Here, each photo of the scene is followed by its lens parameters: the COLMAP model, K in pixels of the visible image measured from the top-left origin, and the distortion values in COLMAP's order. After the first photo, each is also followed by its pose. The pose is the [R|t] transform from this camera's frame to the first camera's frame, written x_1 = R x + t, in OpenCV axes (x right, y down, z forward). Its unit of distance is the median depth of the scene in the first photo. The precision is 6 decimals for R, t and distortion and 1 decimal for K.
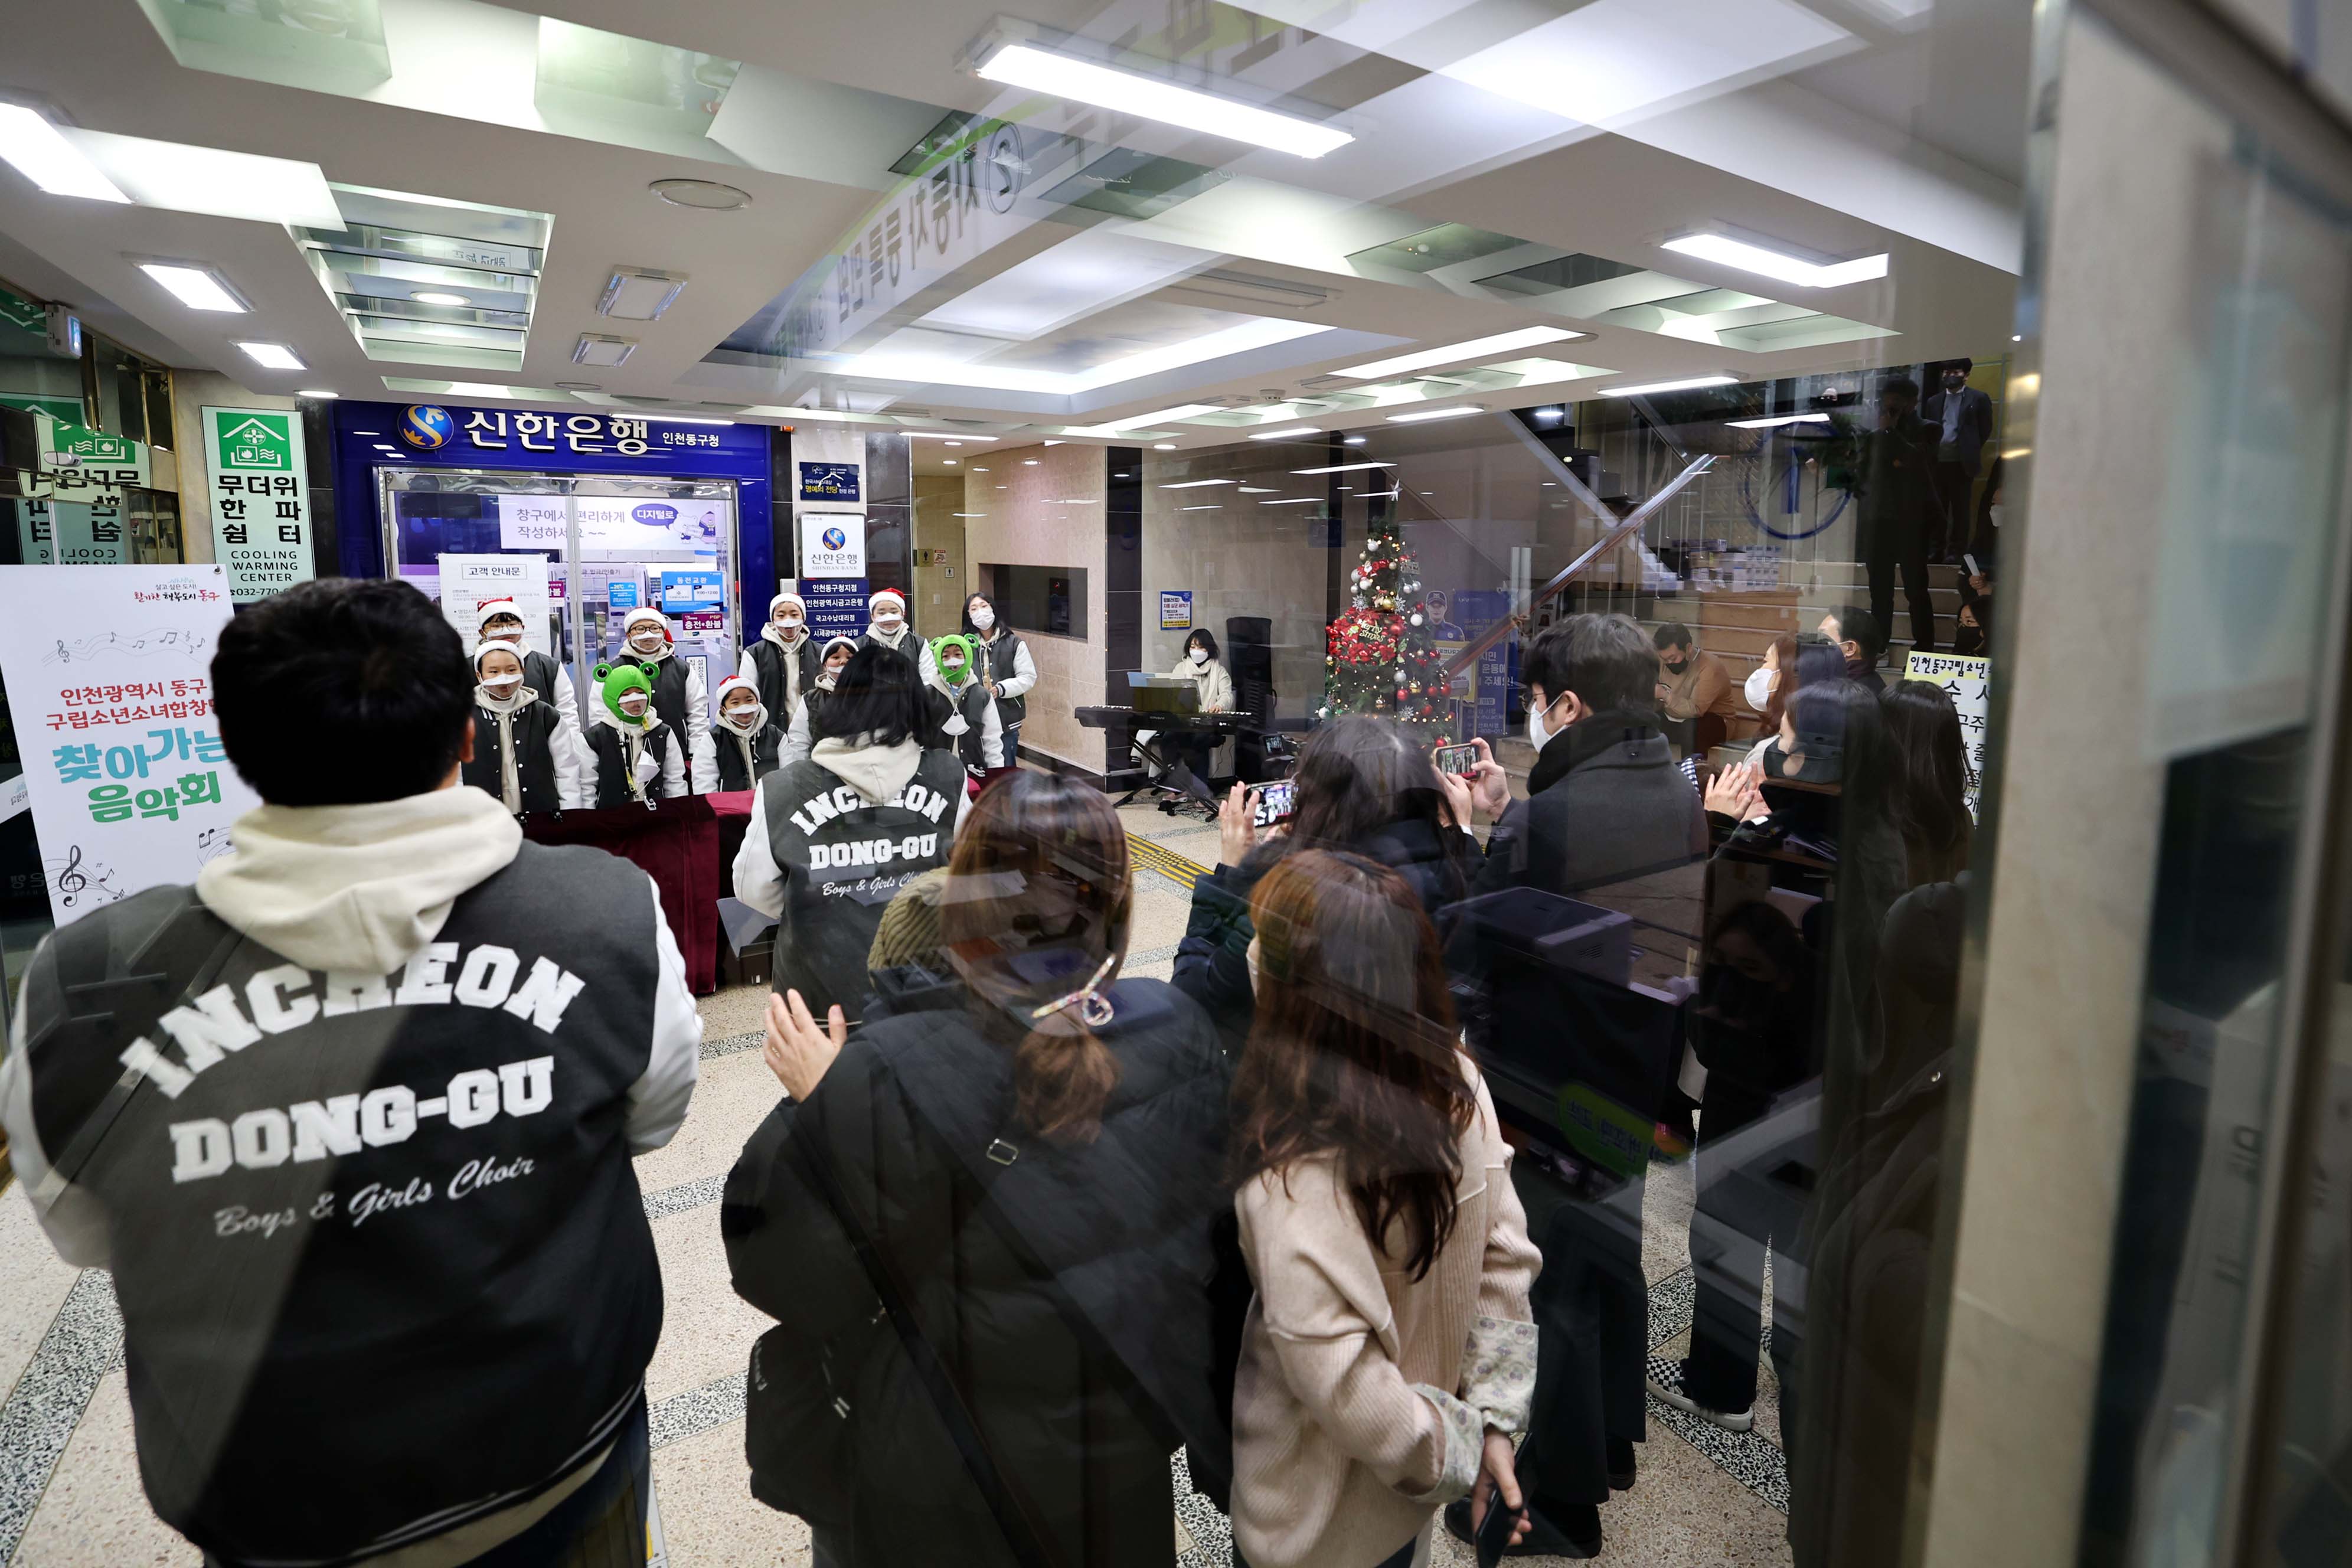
lens RADIAL K [[1159.4, 0, 1271.6], [0, 1159.4, 684.0], [0, 0, 1]] dist [-0.037148, 0.015113]
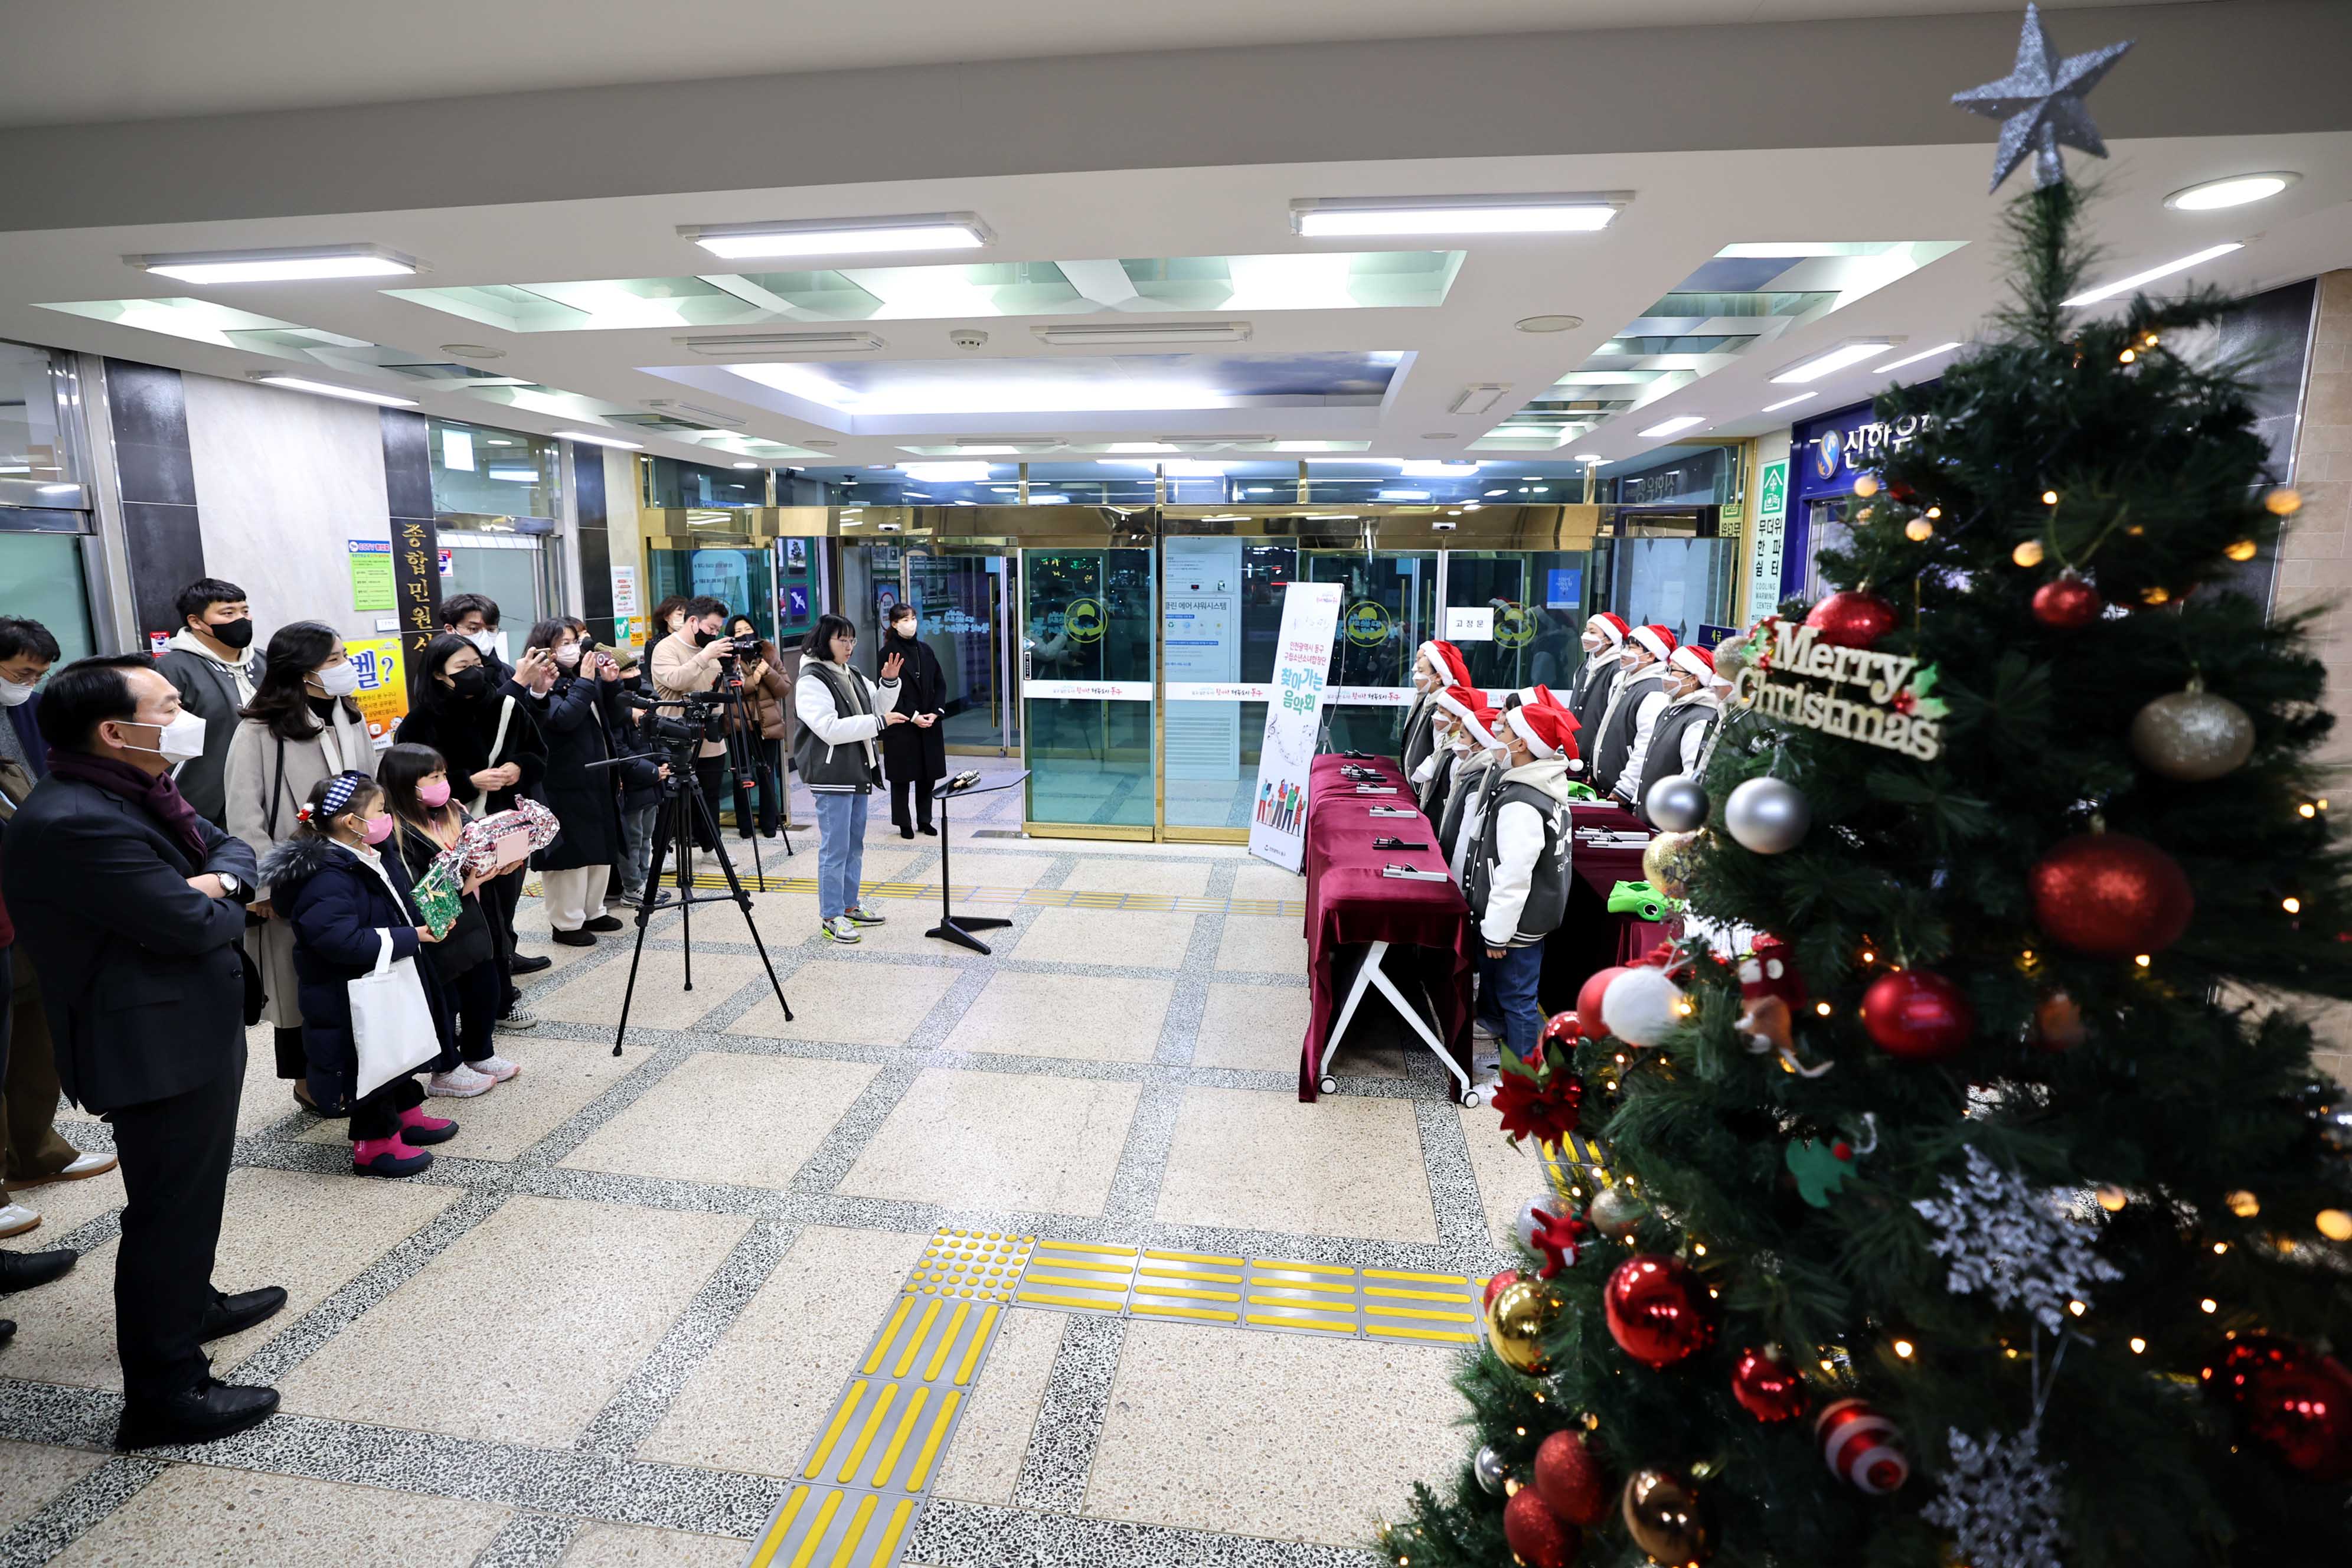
lens RADIAL K [[1052.1, 0, 1169.4], [0, 1052.1, 729.1], [0, 0, 1]] dist [-0.045271, 0.015902]
pose [[-0.669762, 0.098335, -0.736036, 0.319741], [-0.096414, 0.971287, 0.217497, -0.142148], [0.736290, 0.216636, -0.641051, 1.251669]]
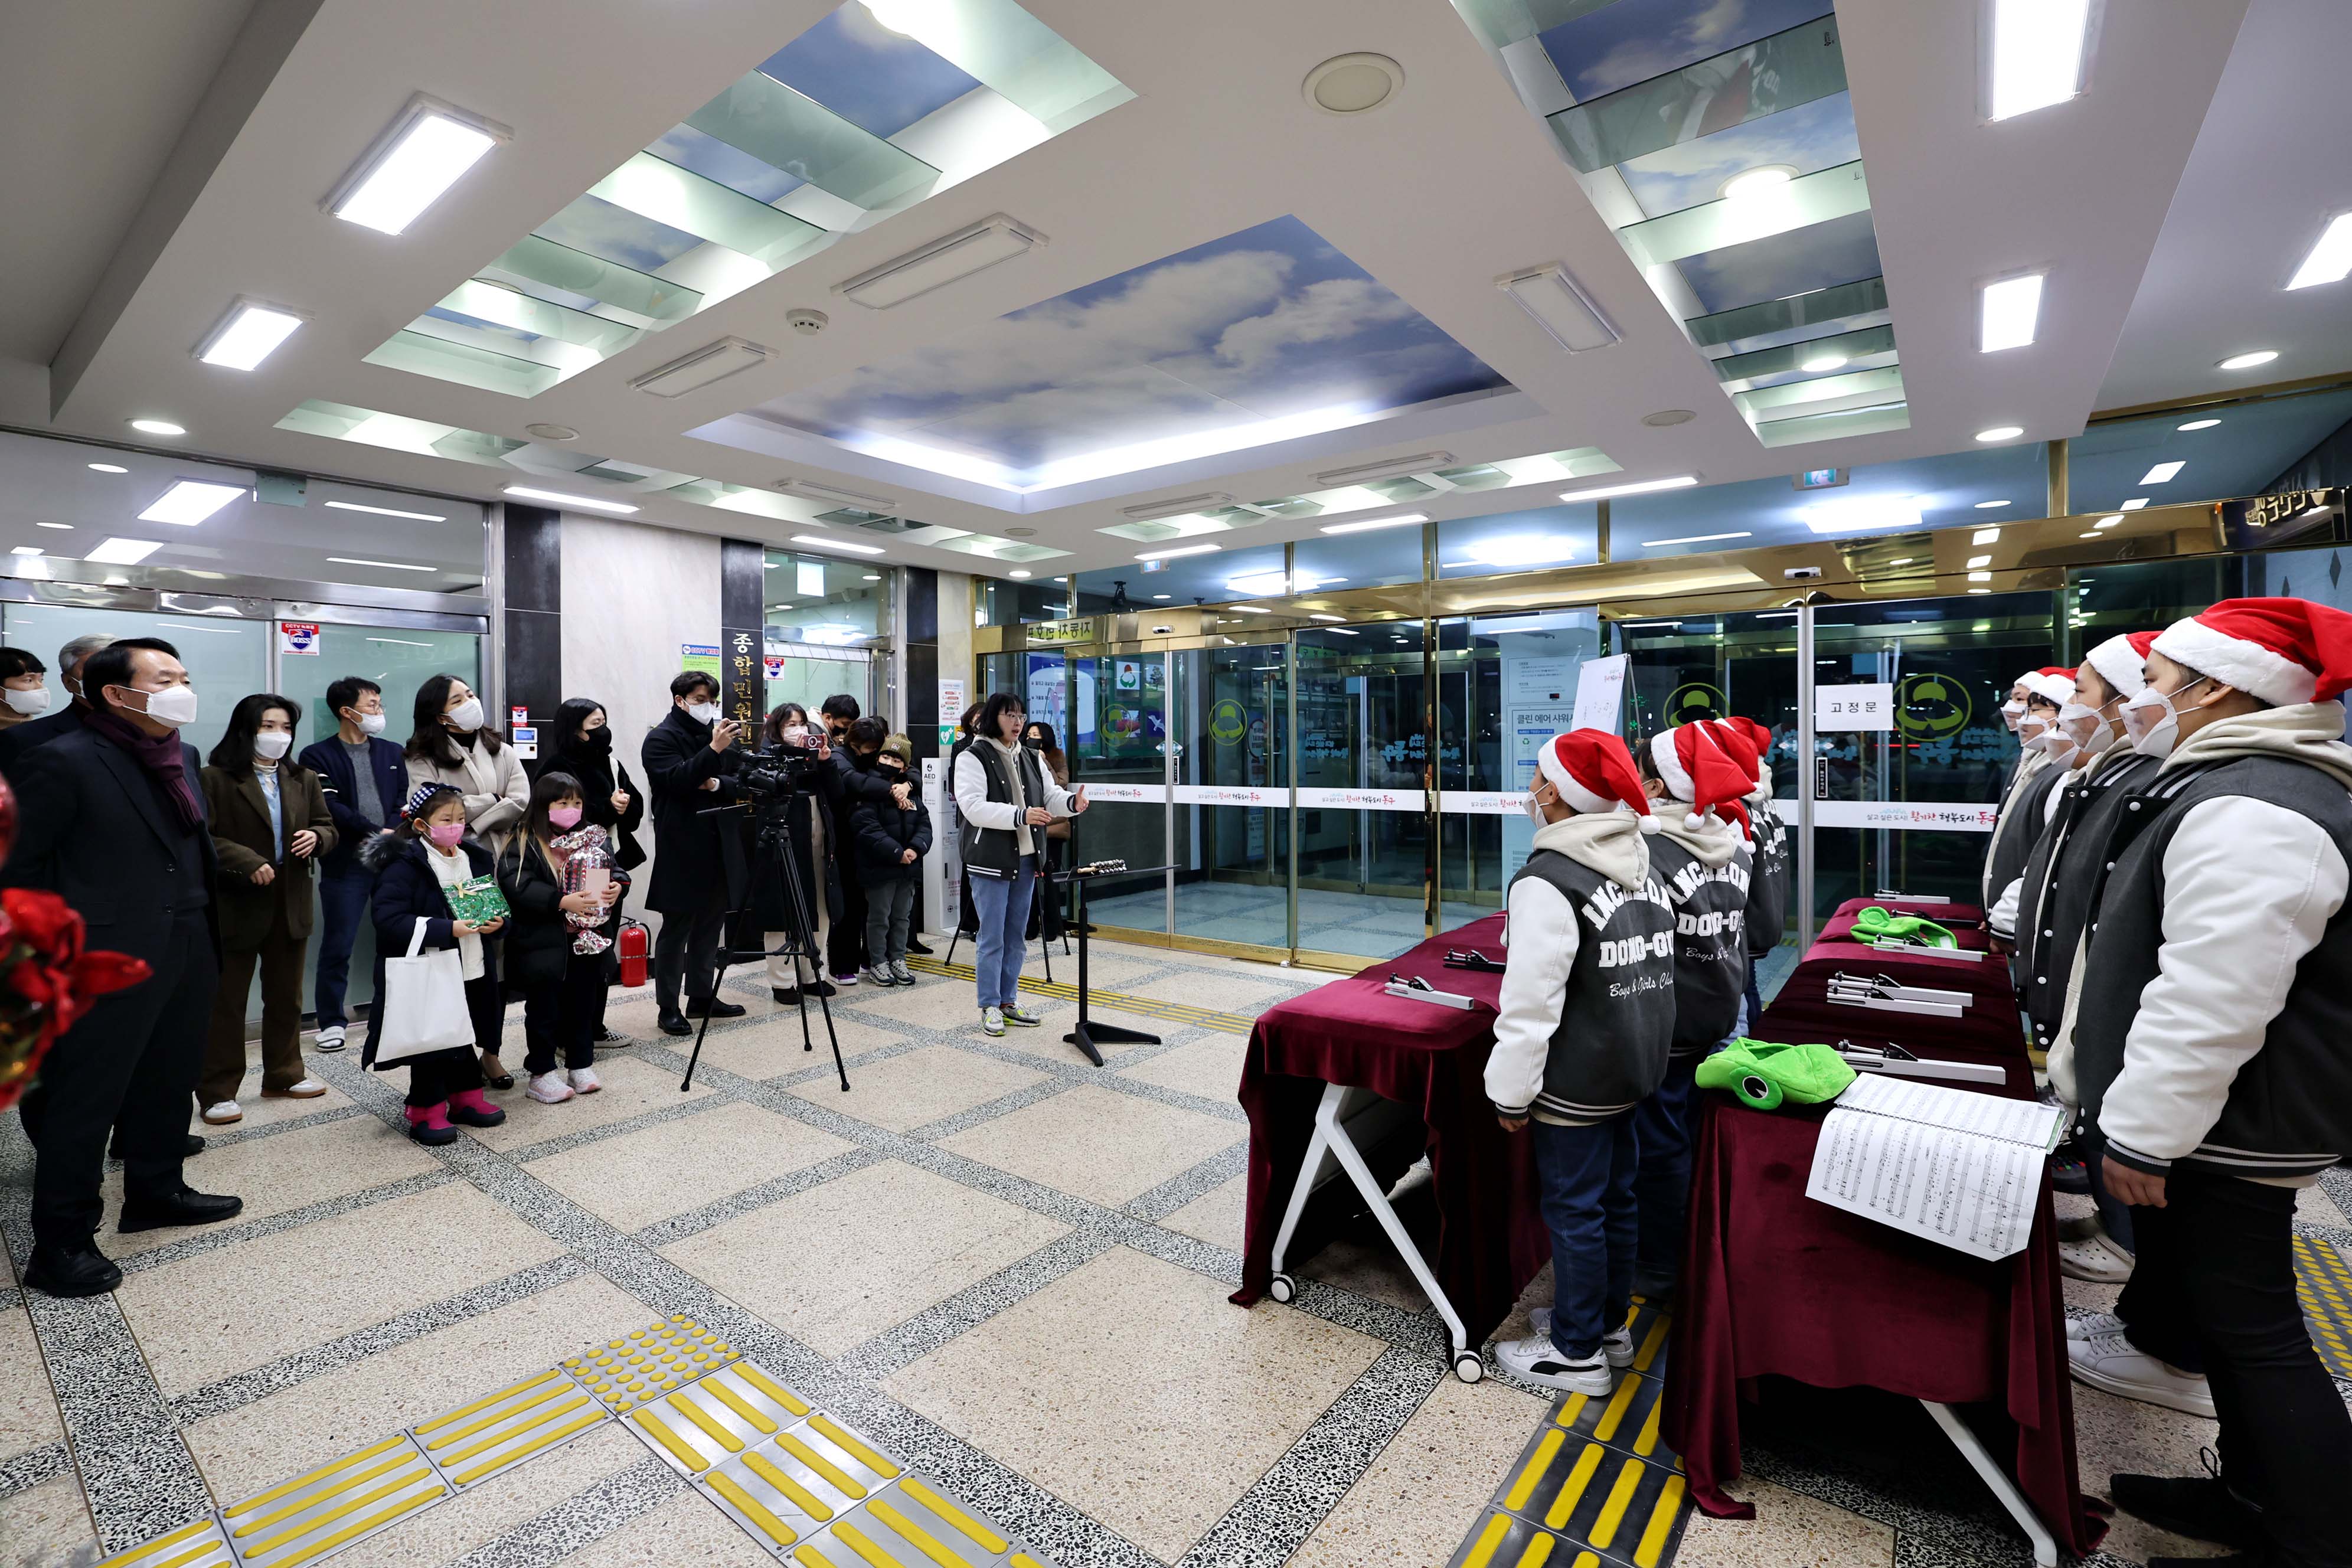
lens RADIAL K [[1053.5, 0, 1133.4], [0, 1053.5, 753.1], [0, 0, 1]] dist [-0.050791, 0.020933]
pose [[-0.957021, -0.000011, -0.290020, -0.005128], [-0.035975, 0.992281, 0.118675, -0.074797], [0.287780, 0.124008, -0.949634, 1.328710]]
